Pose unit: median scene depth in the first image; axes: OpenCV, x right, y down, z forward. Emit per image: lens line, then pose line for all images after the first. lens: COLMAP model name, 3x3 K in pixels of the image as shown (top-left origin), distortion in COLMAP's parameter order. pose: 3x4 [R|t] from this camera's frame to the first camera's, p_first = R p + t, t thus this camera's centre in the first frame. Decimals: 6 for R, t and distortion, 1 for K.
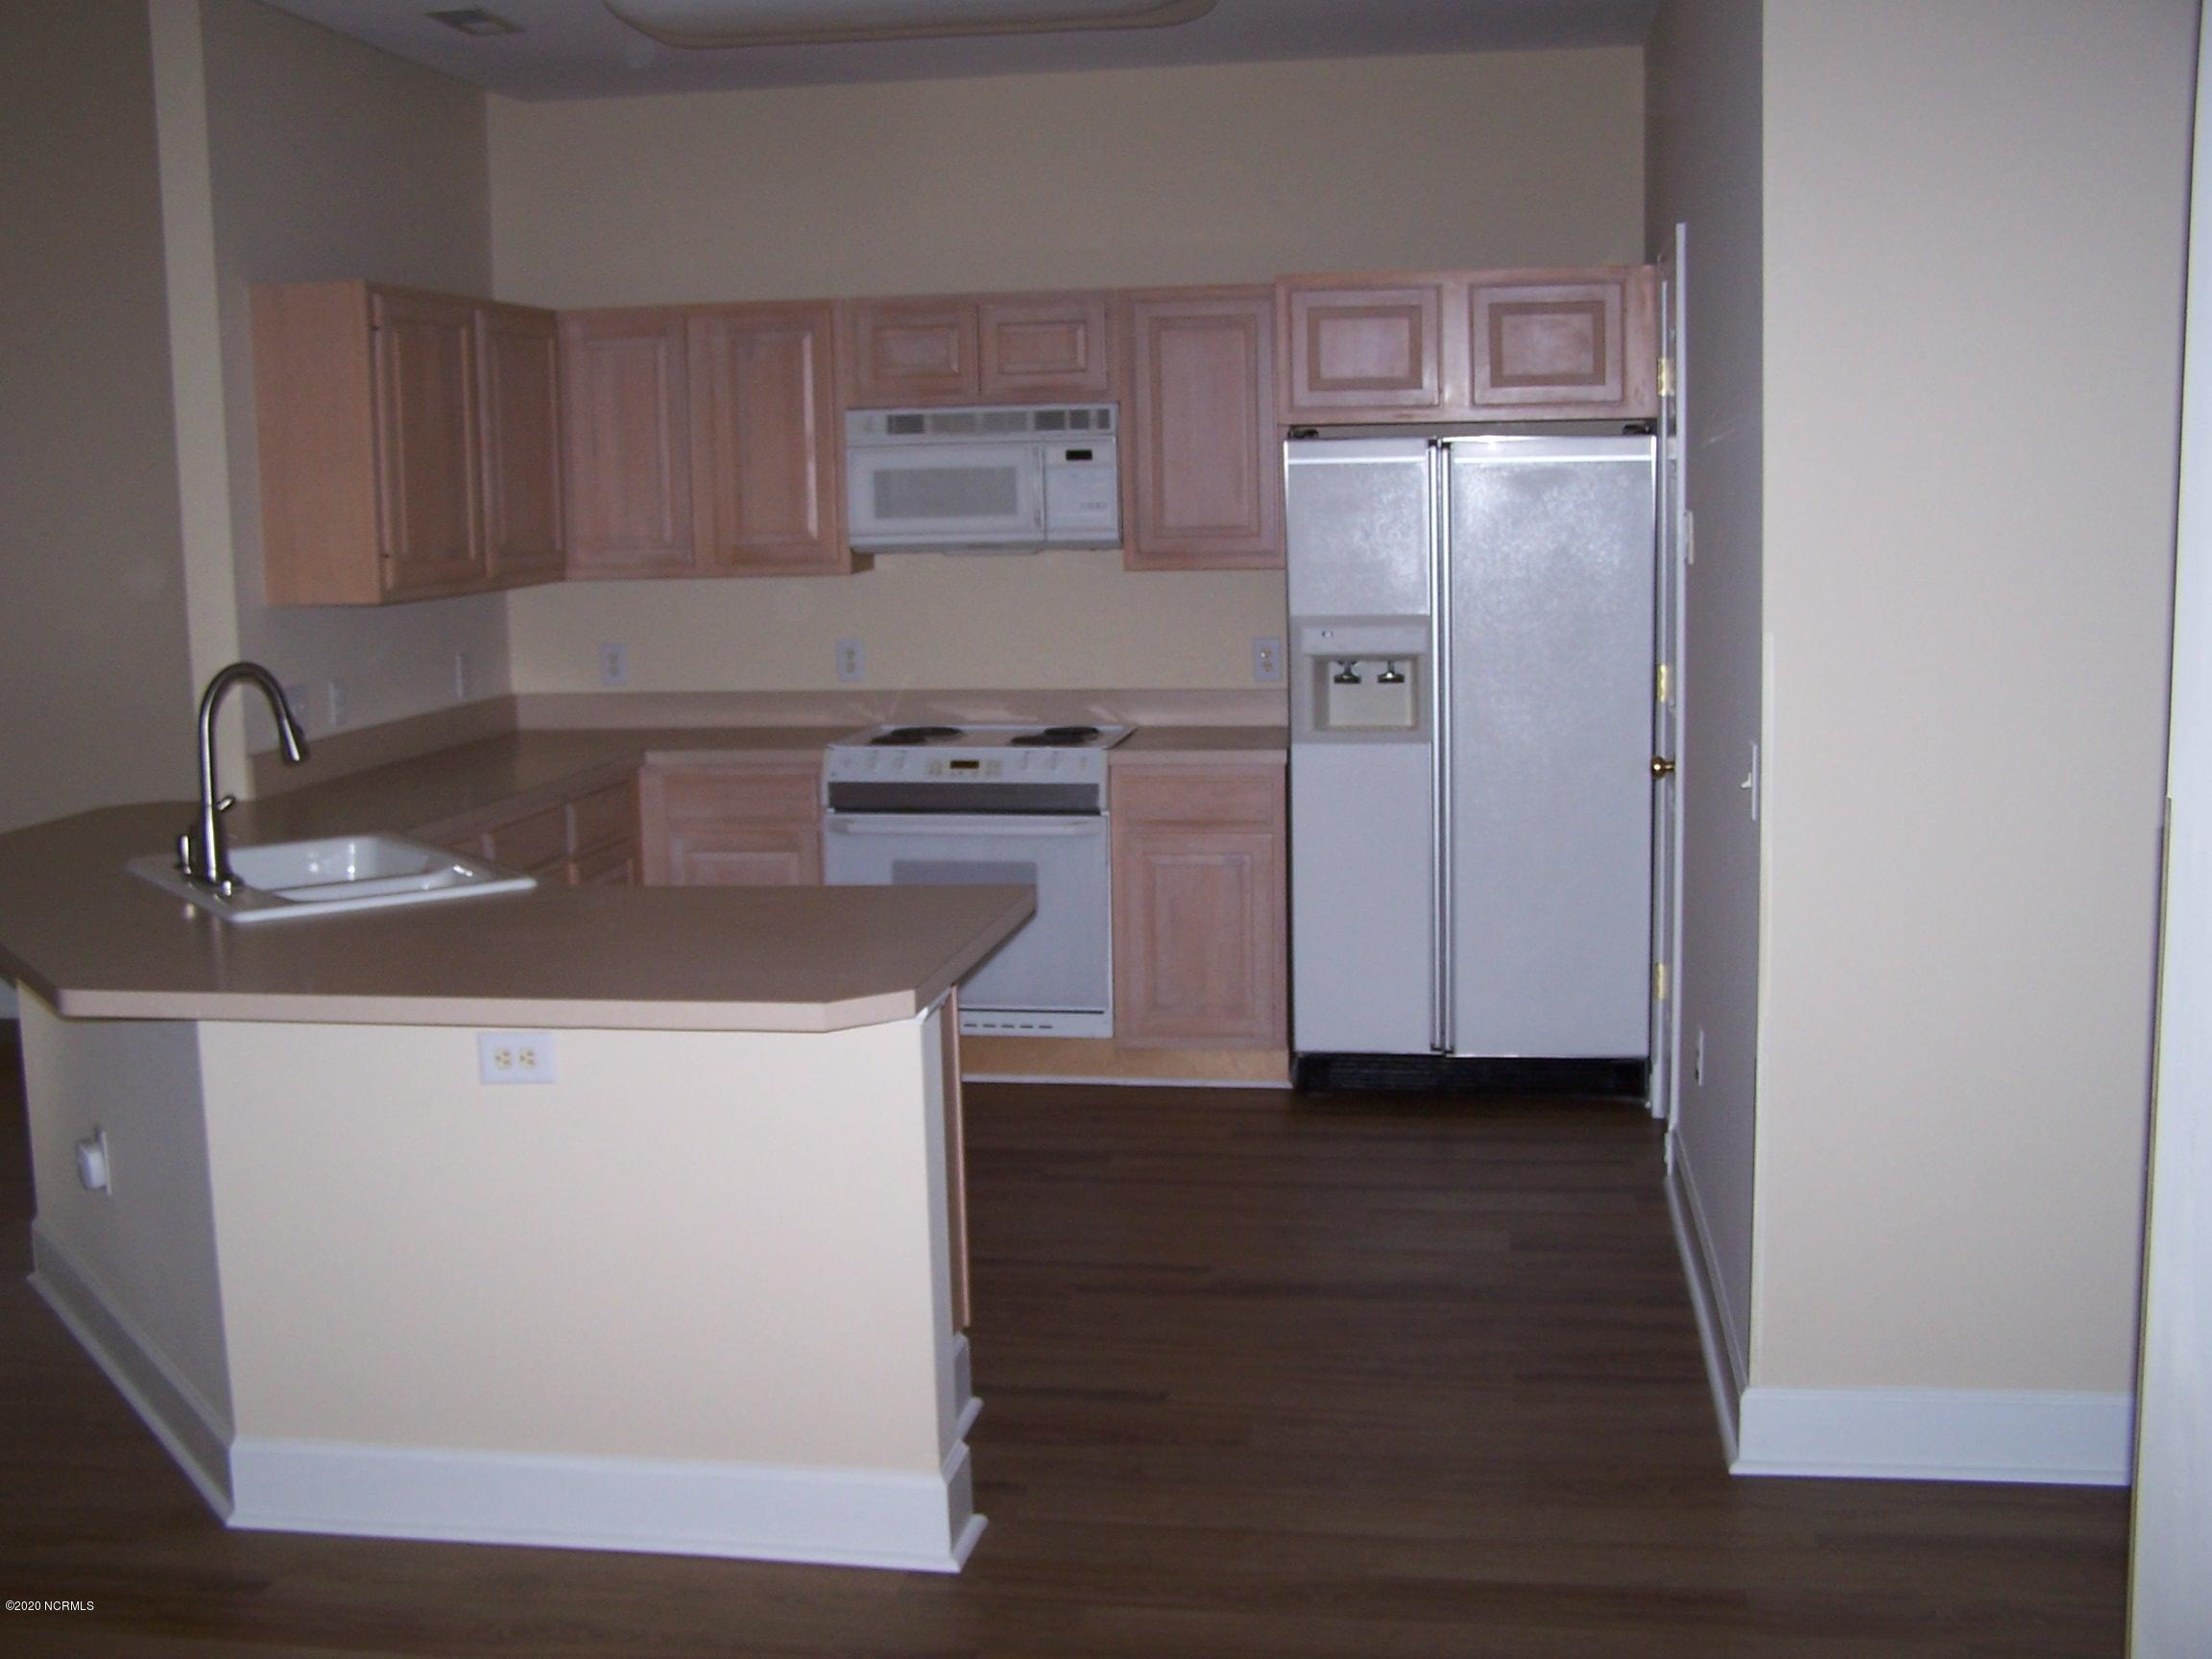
lens RADIAL K [[2475.7, 0, 1106.0], [0, 2475.7, 829.5], [0, 0, 1]] dist [-0.155353, -0.003317]
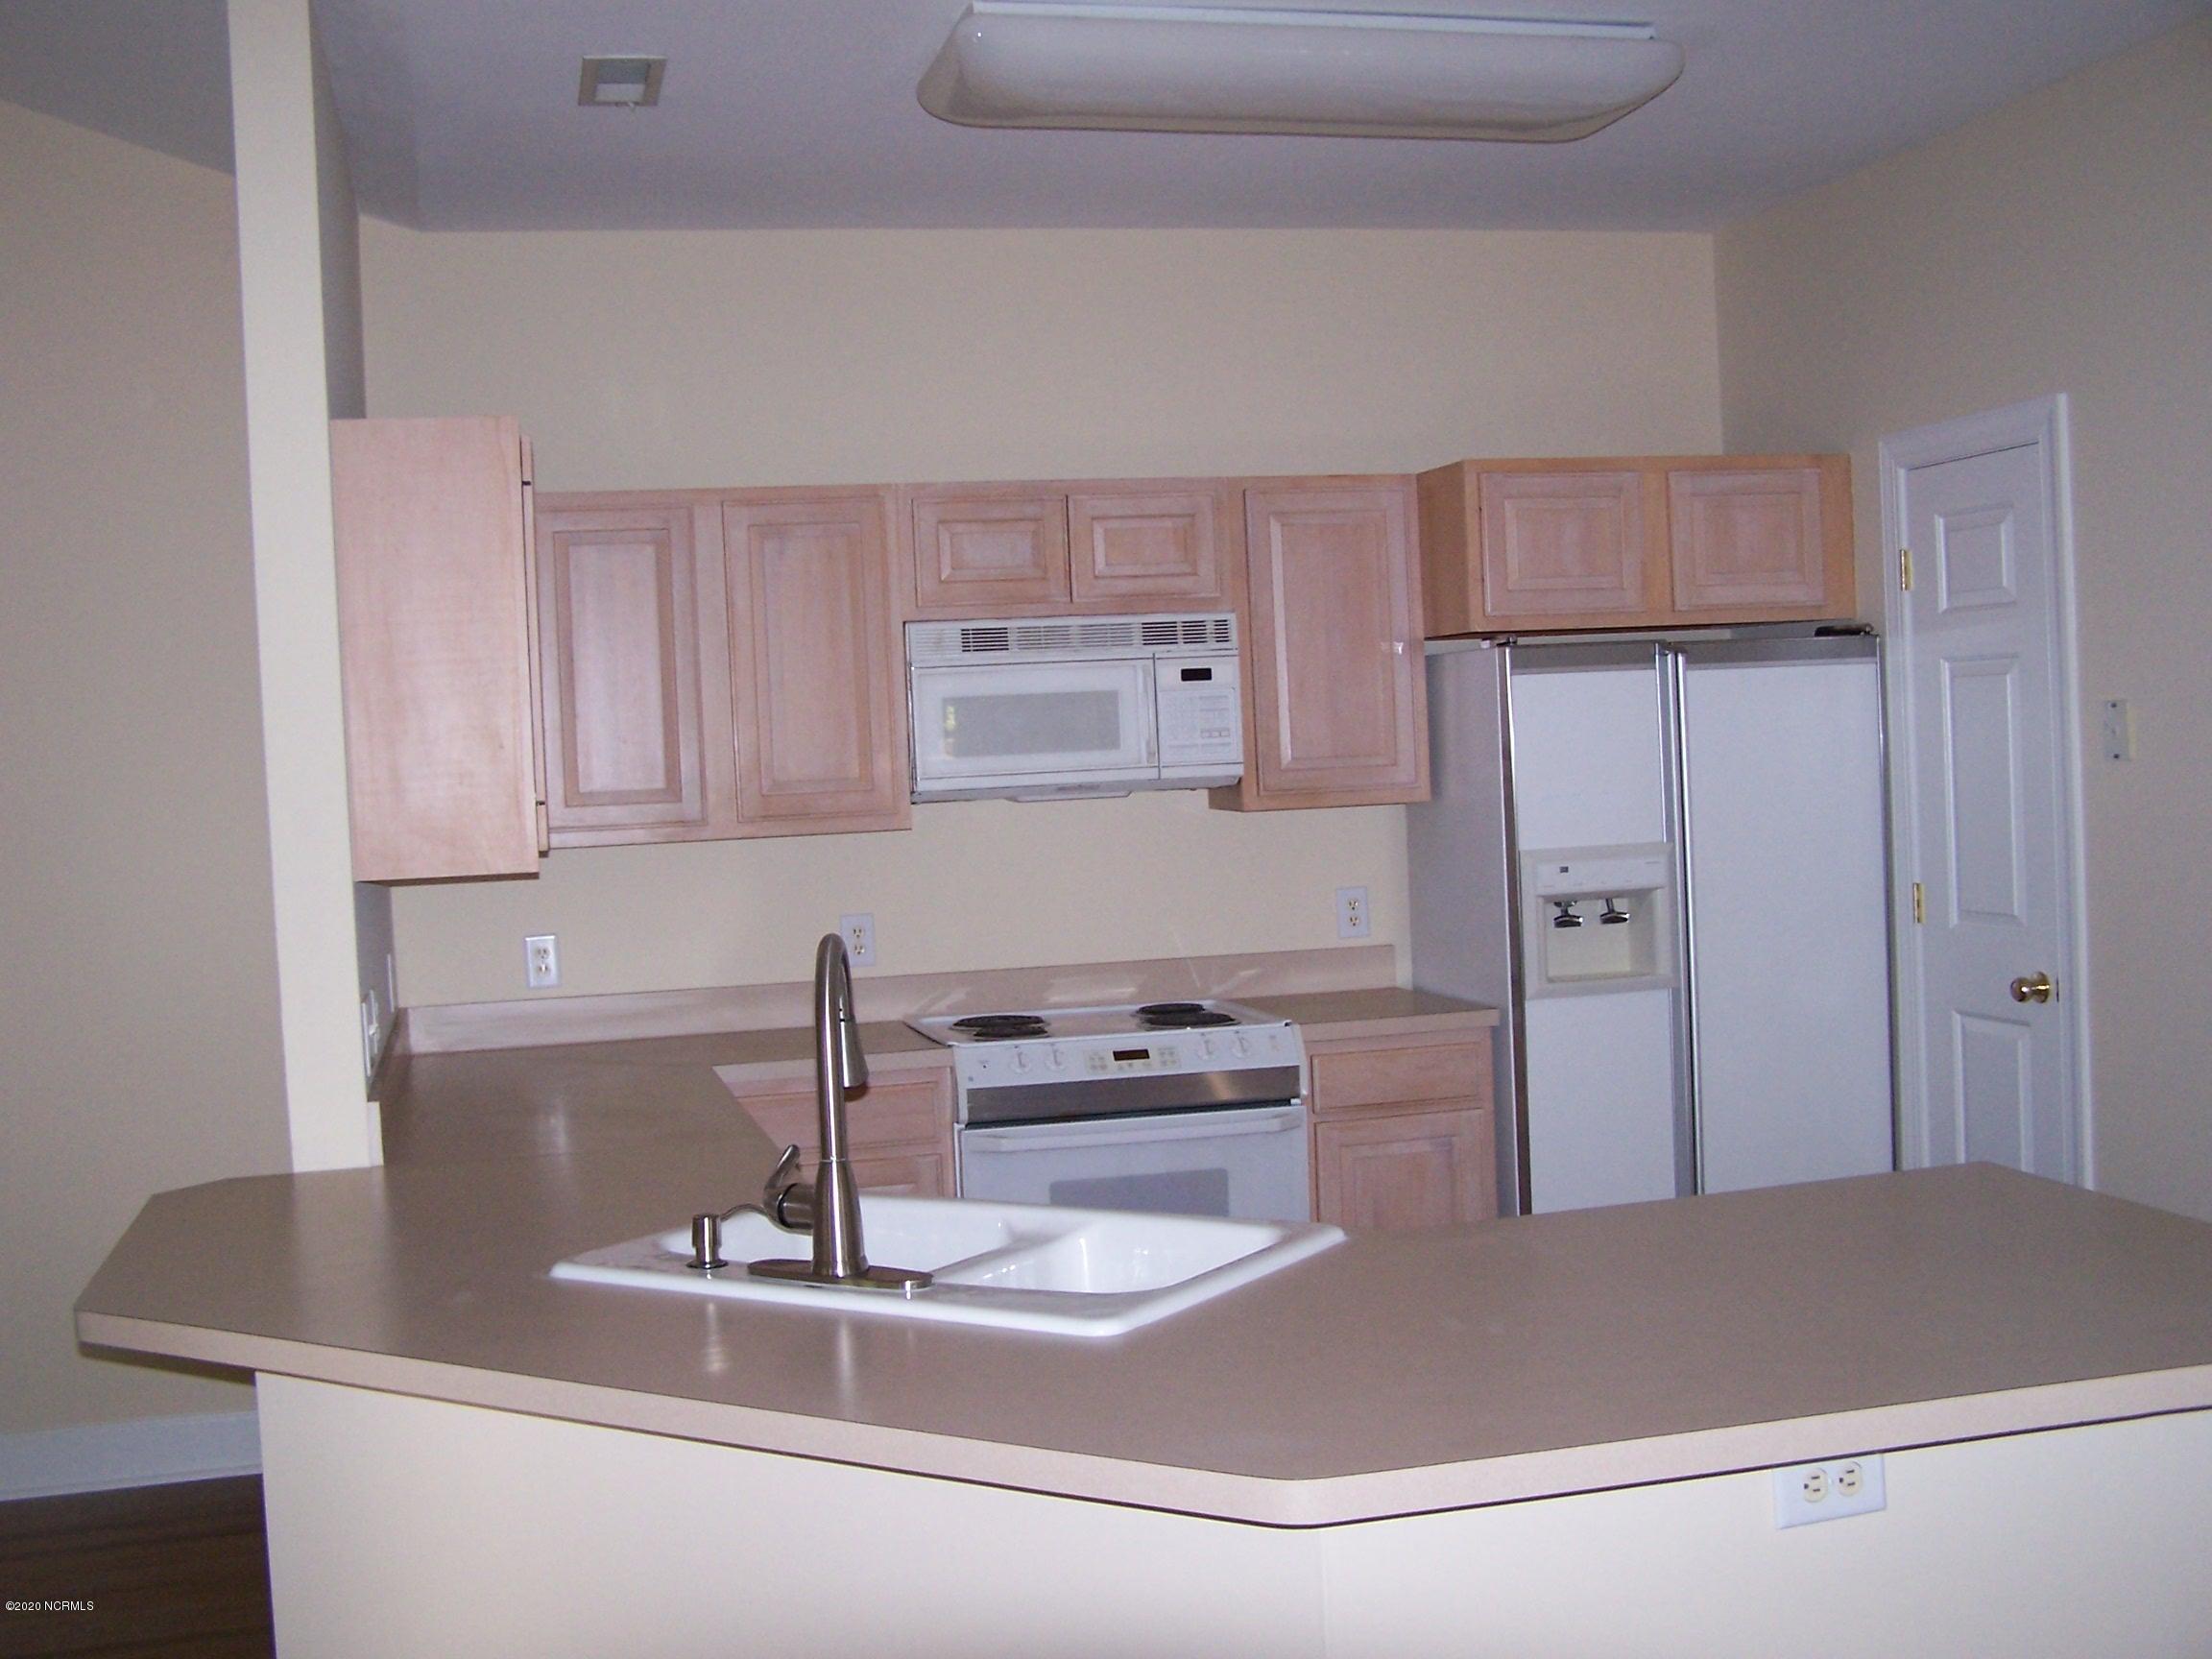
lens RADIAL K [[2475.7, 0, 1106.0], [0, 2475.7, 829.5], [0, 0, 1]] dist [-0.155353, -0.003317]
pose [[0.923107, -0.035132, 0.382935, -0.360044], [0.081415, 0.991099, -0.105332, -0.014566], [-0.375825, 0.128409, 0.917751, 0.252551]]
